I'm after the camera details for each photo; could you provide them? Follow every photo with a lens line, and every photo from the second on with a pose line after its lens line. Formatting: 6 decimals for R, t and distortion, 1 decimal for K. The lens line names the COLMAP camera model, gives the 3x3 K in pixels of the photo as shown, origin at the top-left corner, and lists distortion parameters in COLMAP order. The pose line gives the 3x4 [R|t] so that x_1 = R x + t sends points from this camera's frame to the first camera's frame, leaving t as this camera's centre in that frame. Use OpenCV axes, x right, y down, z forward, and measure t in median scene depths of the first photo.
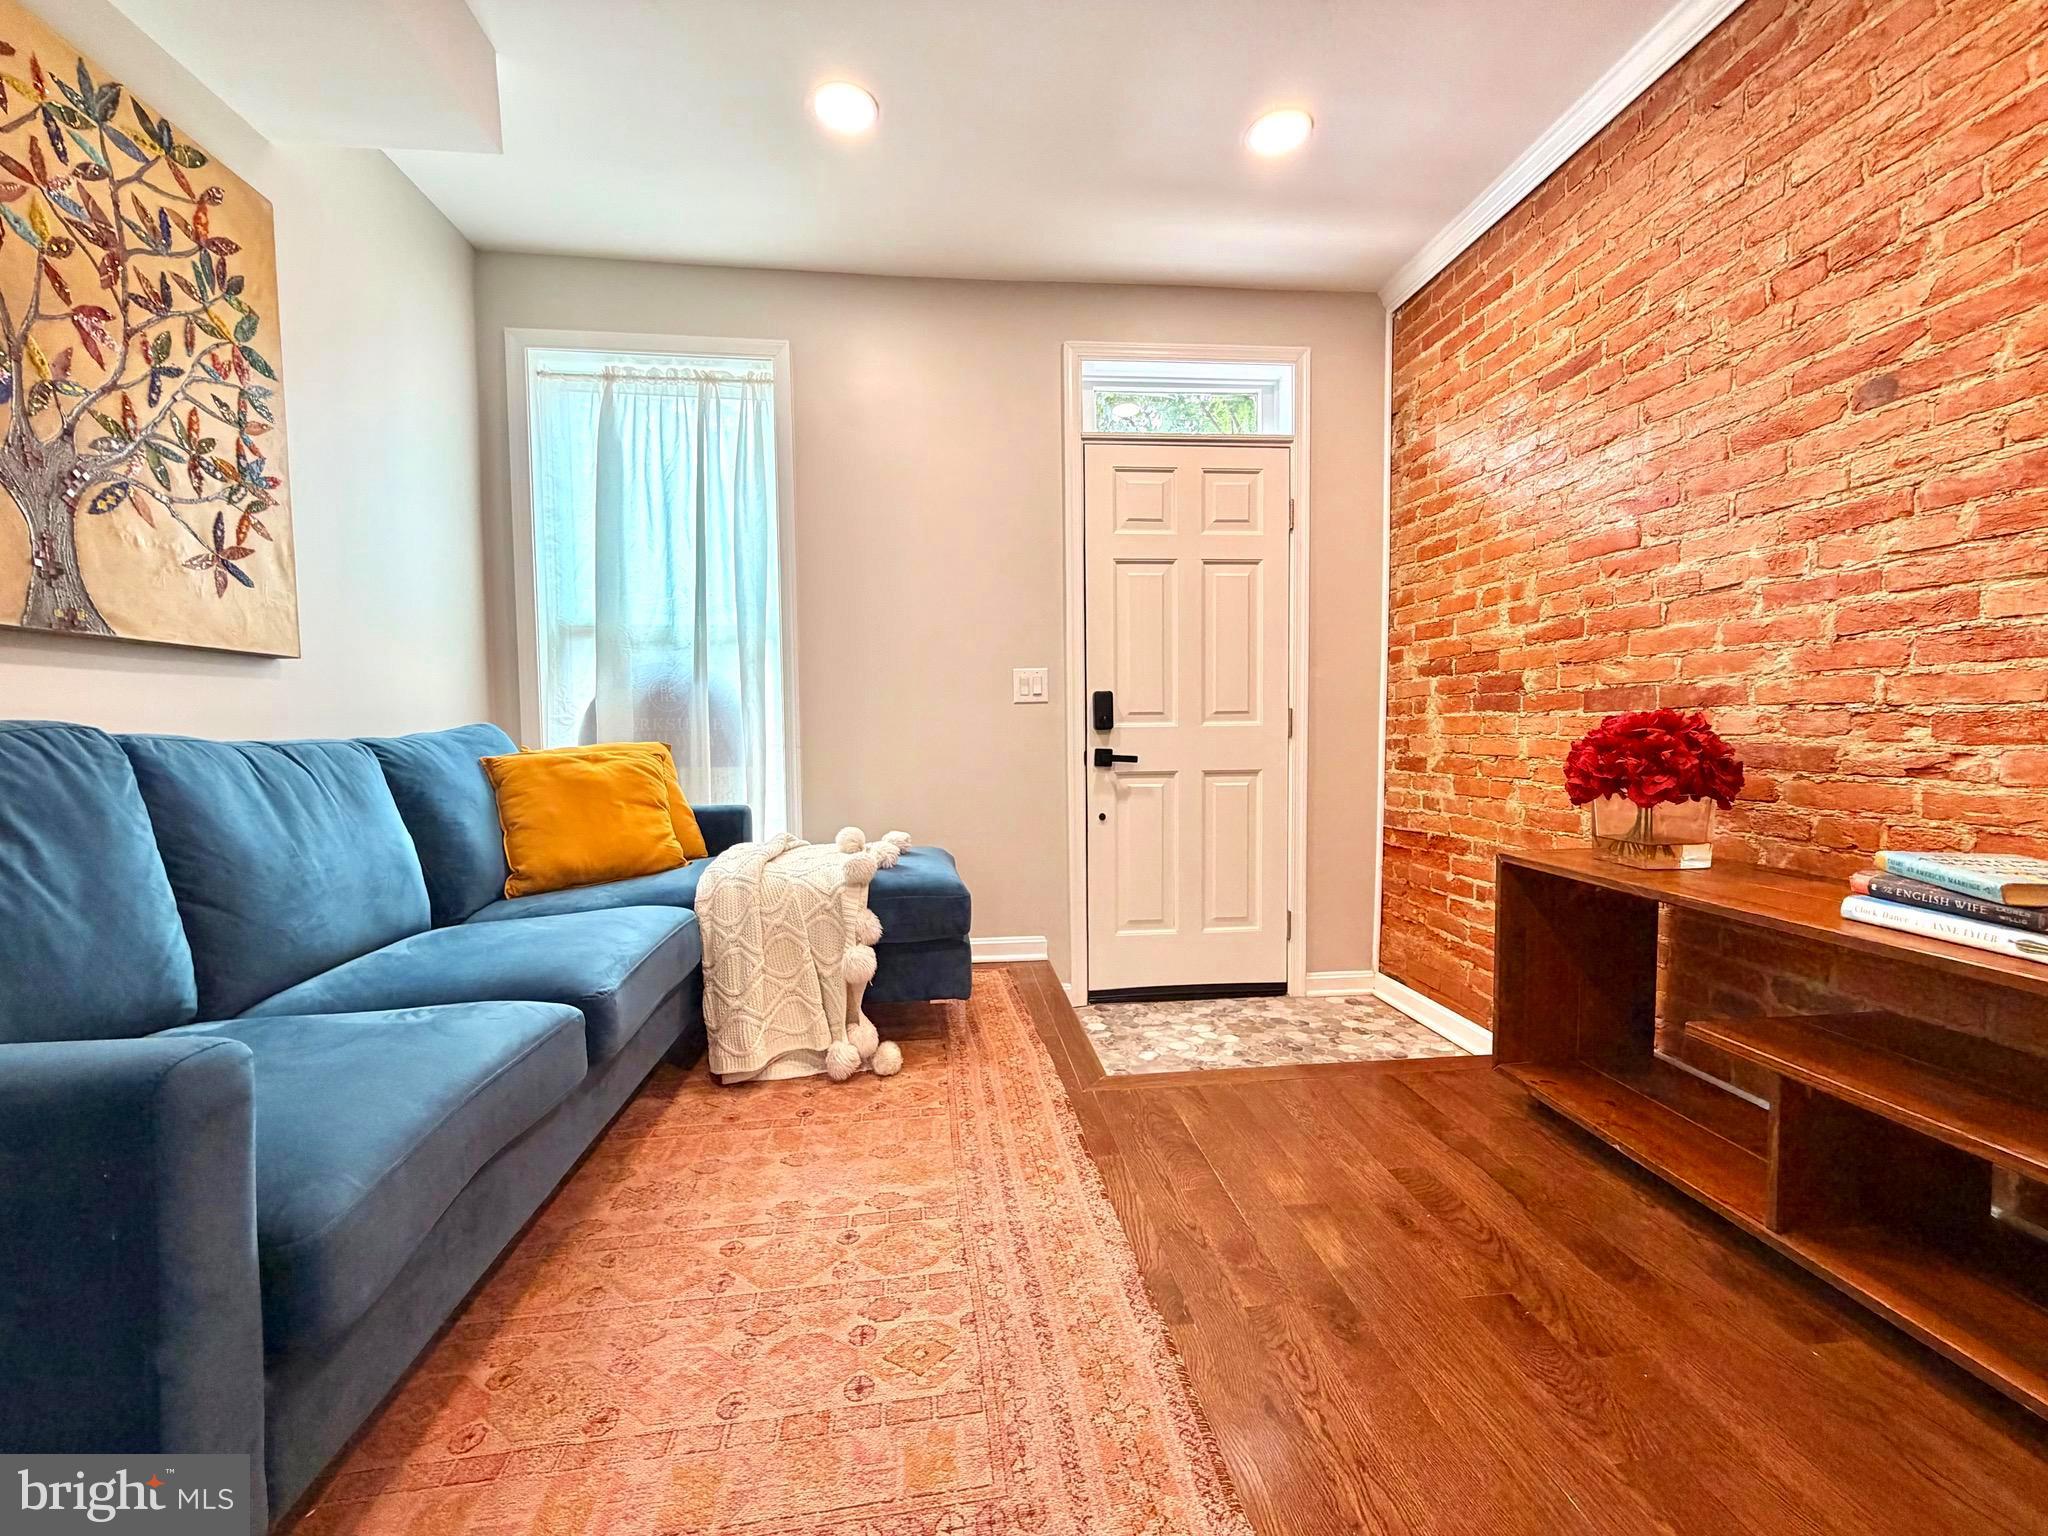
lens RADIAL K [[818.8, 0, 1023.3], [0, 818.8, 768.4], [0, 0, 1]] dist [-0.001998, -0.000138]
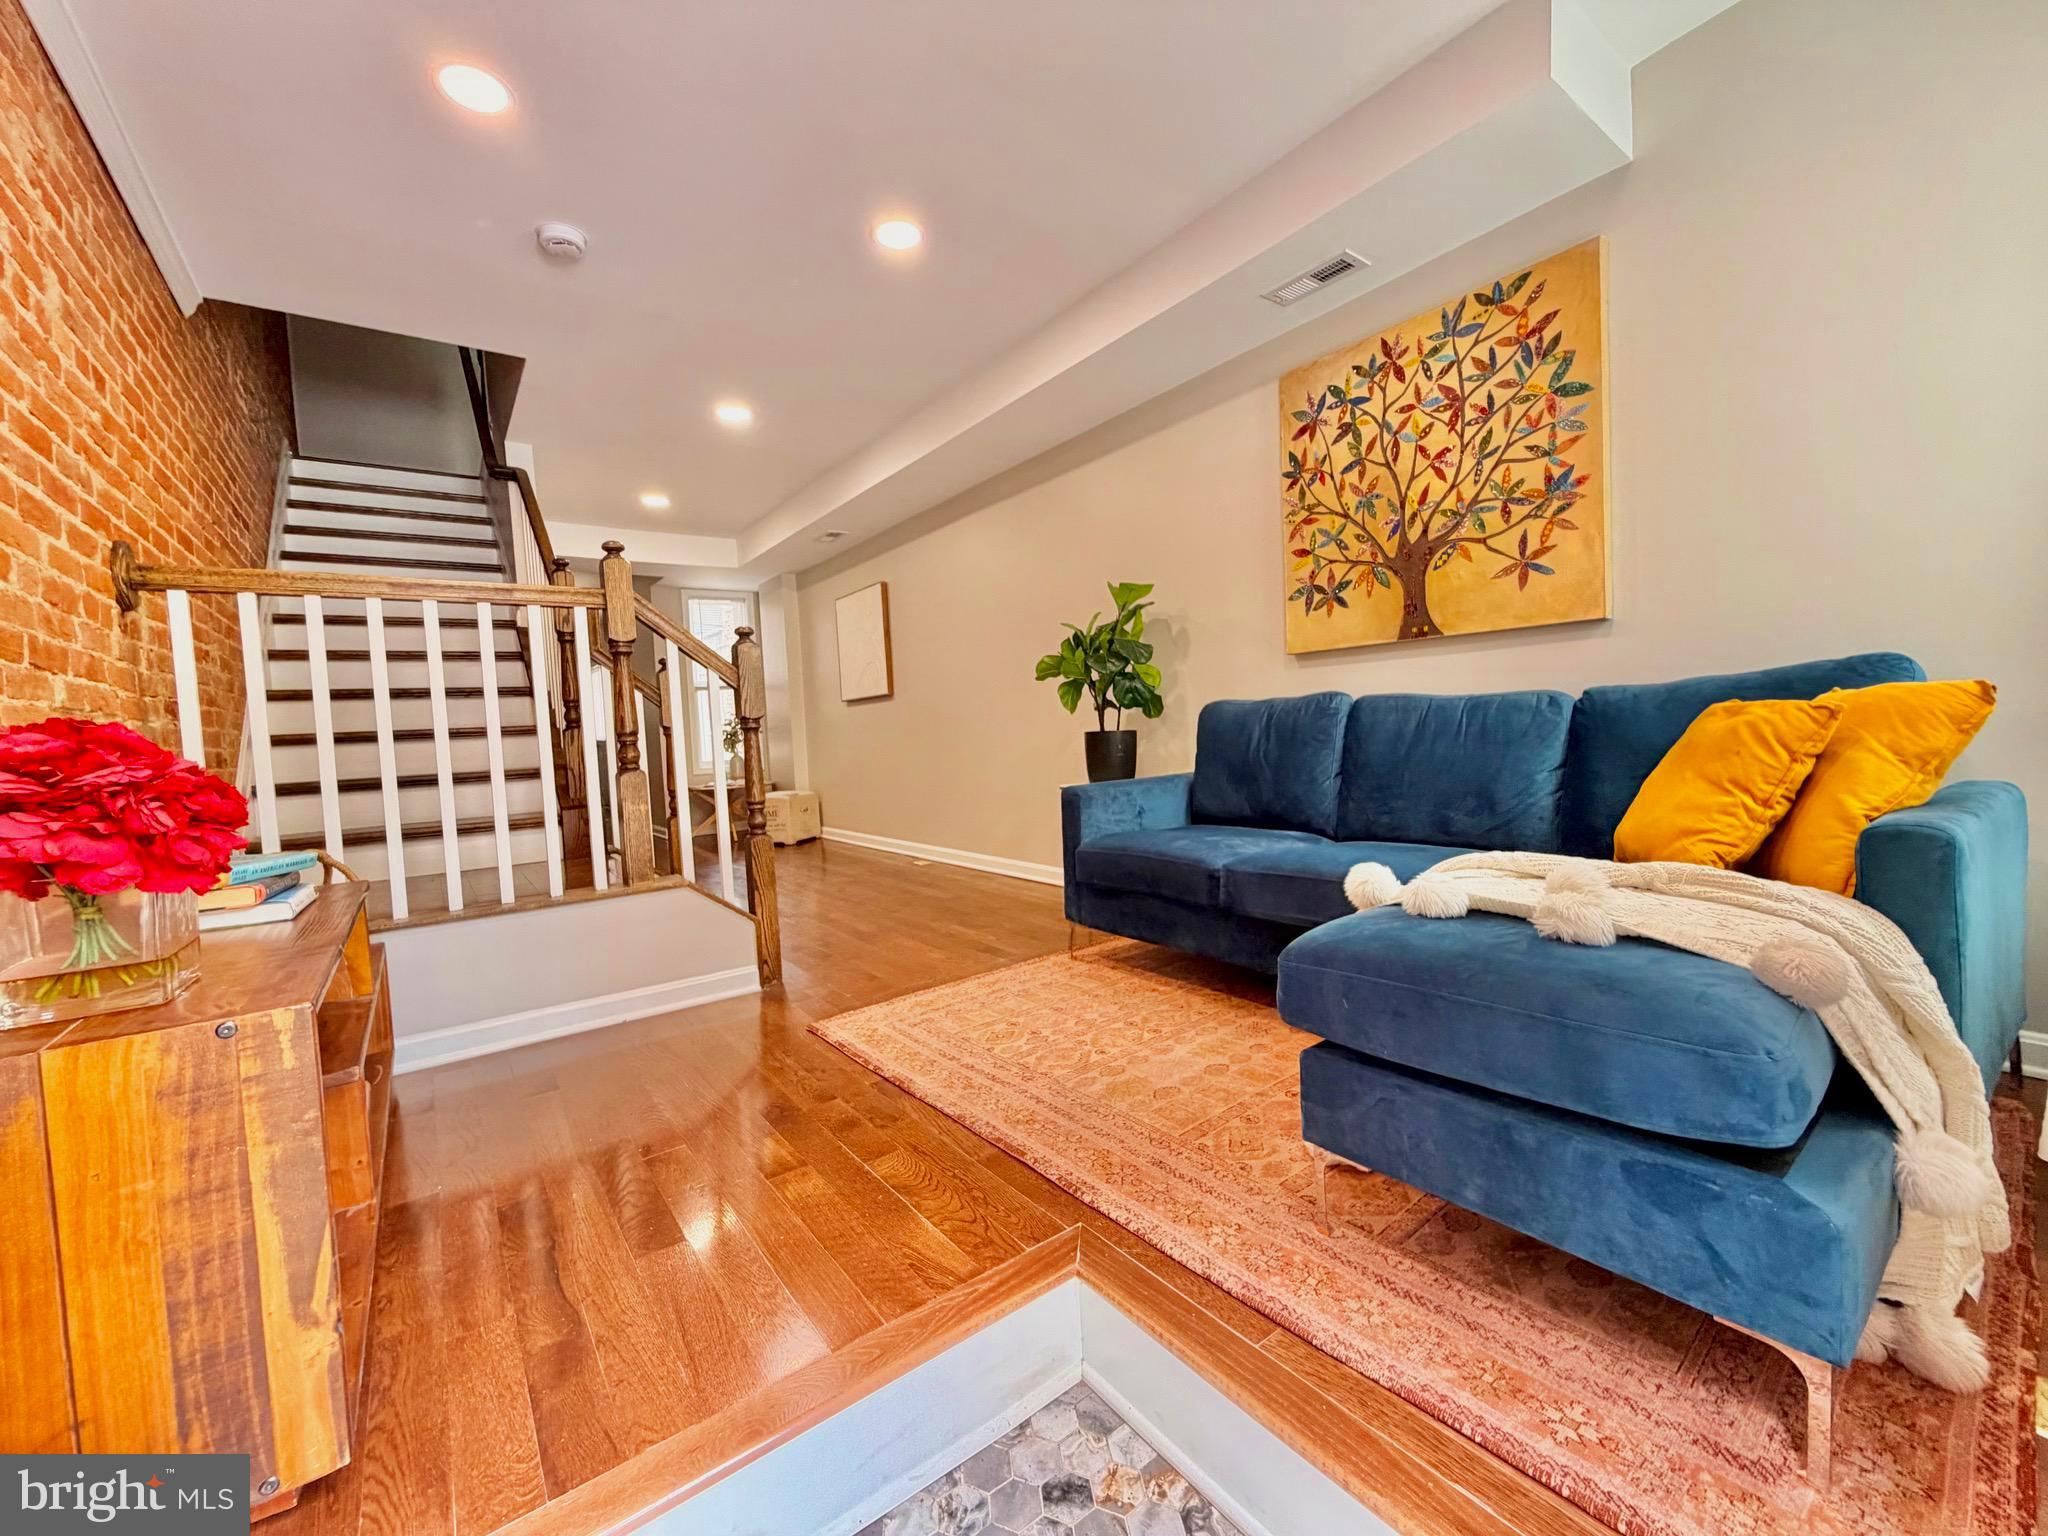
lens RADIAL K [[818.8, 0, 1025.8], [0, 818.8, 767.4], [0, 0, 1]] dist [-0.001998, -0.000138]
pose [[-0.861627, 0.081908, -0.500890, 0.471803], [0.033847, 0.993968, 0.104315, -0.074998], [0.506413, 0.072927, -0.859202, 1.688371]]
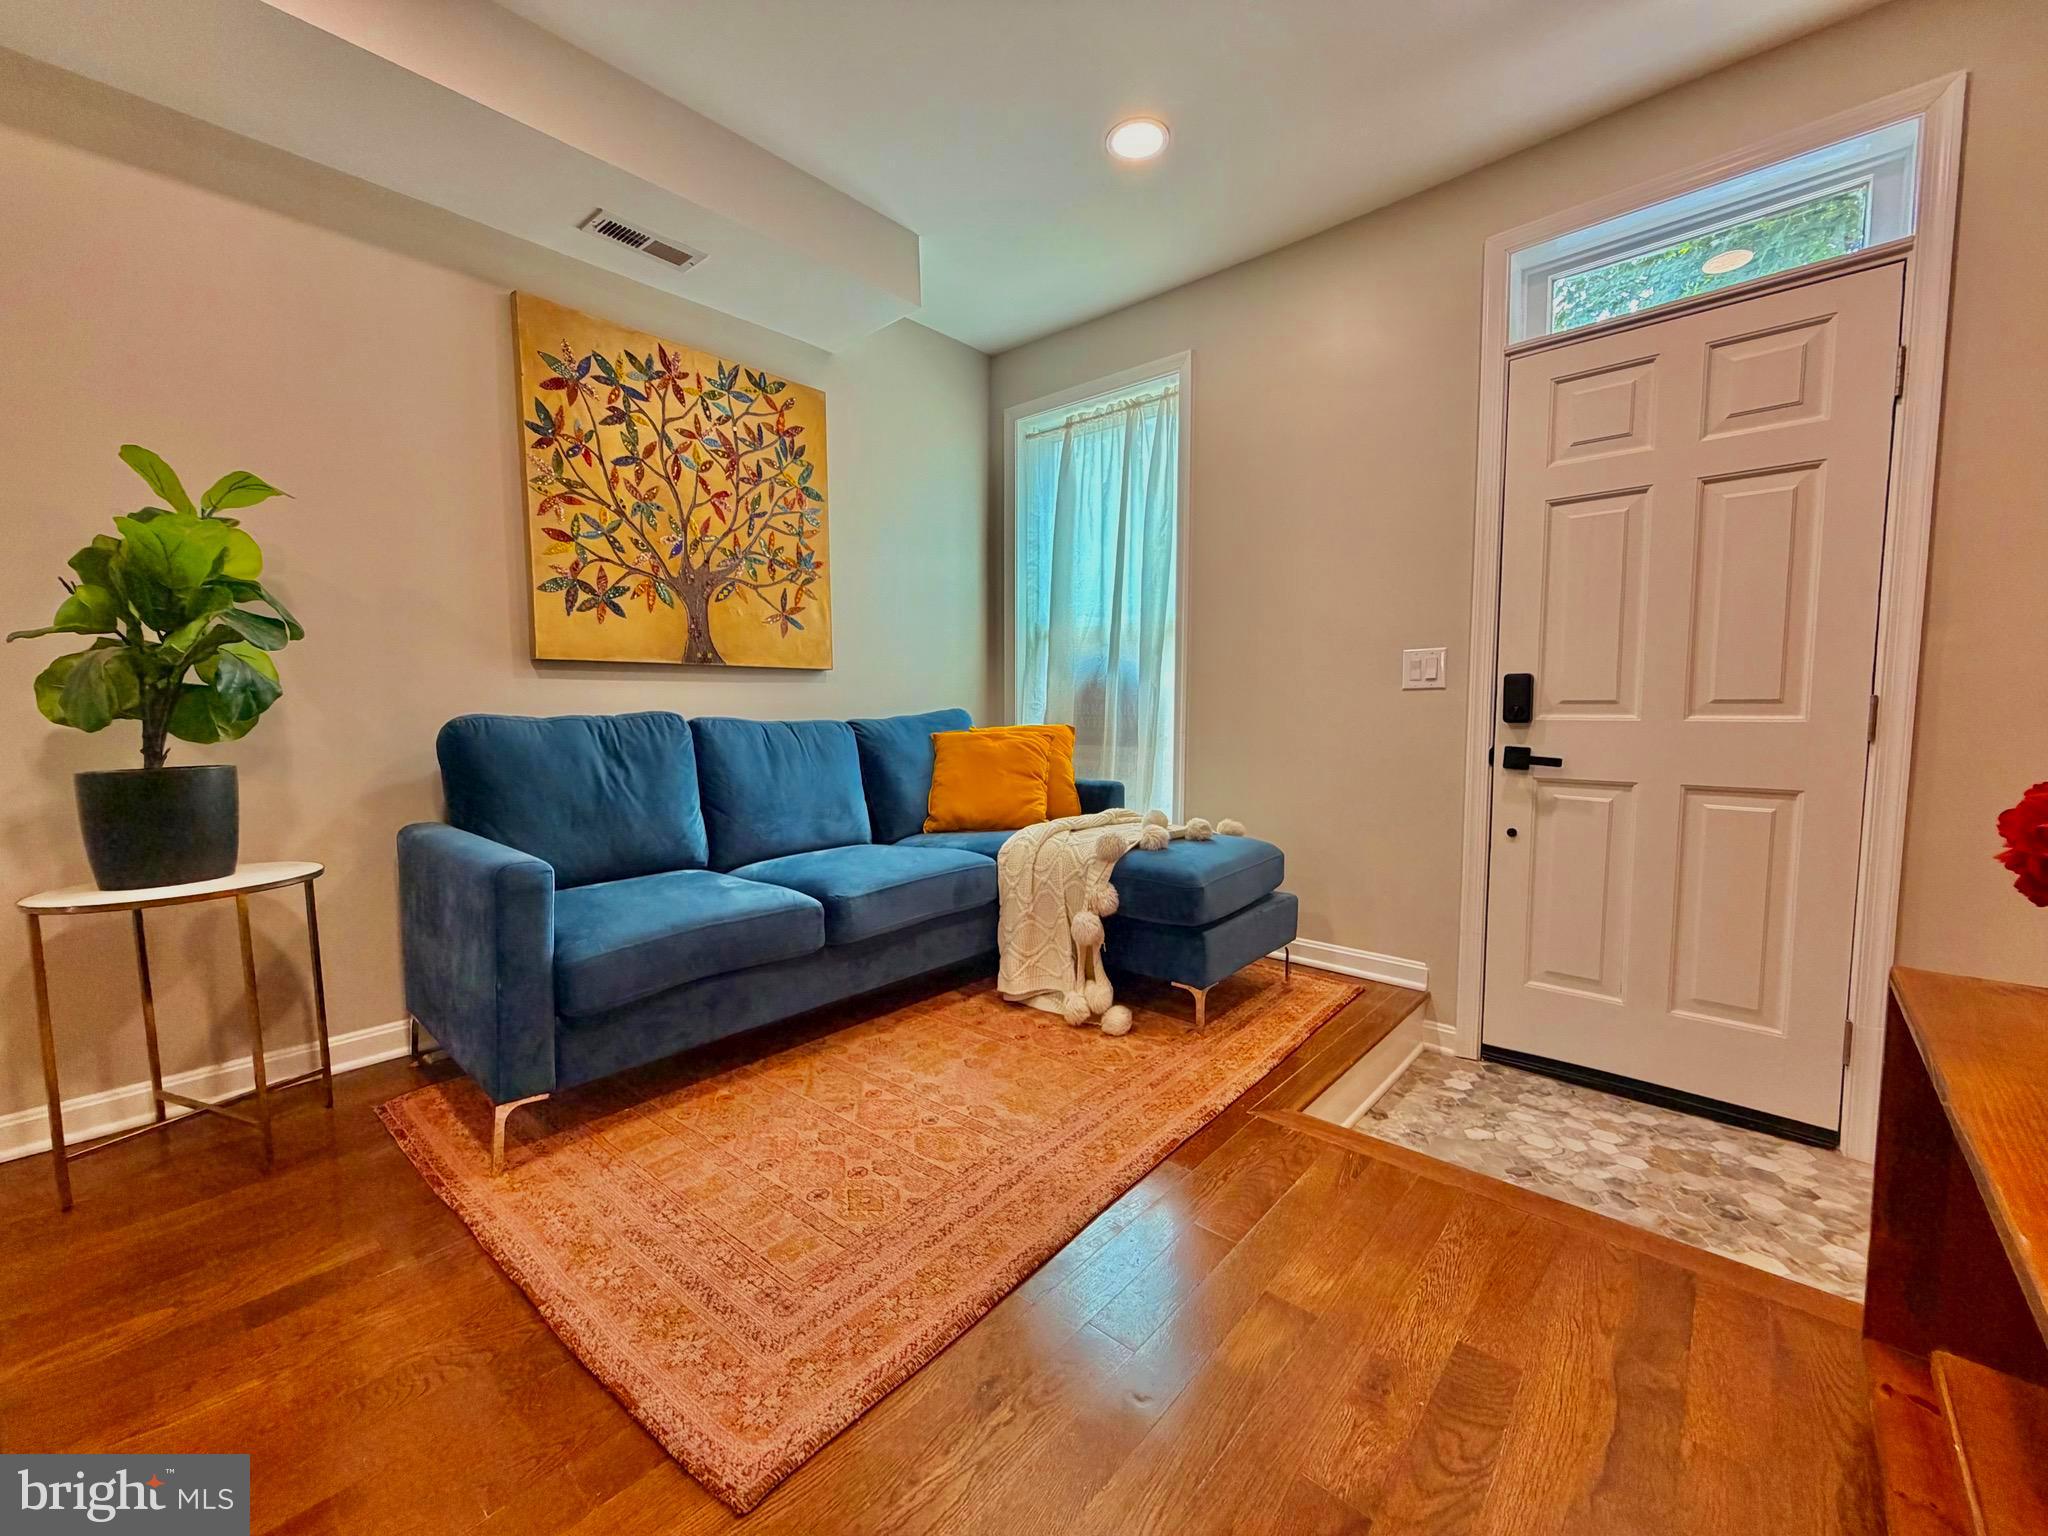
lens RADIAL K [[818.8, 0, 1009.8], [0, 818.8, 767.5], [0, 0, 1]] dist [-0.001998, -0.000138]
pose [[0.660763, 0.066158, -0.747673, 0.618594], [-0.043272, 0.997809, 0.050050, -0.038054], [0.749346, -0.000717, 0.662178, 0.189887]]
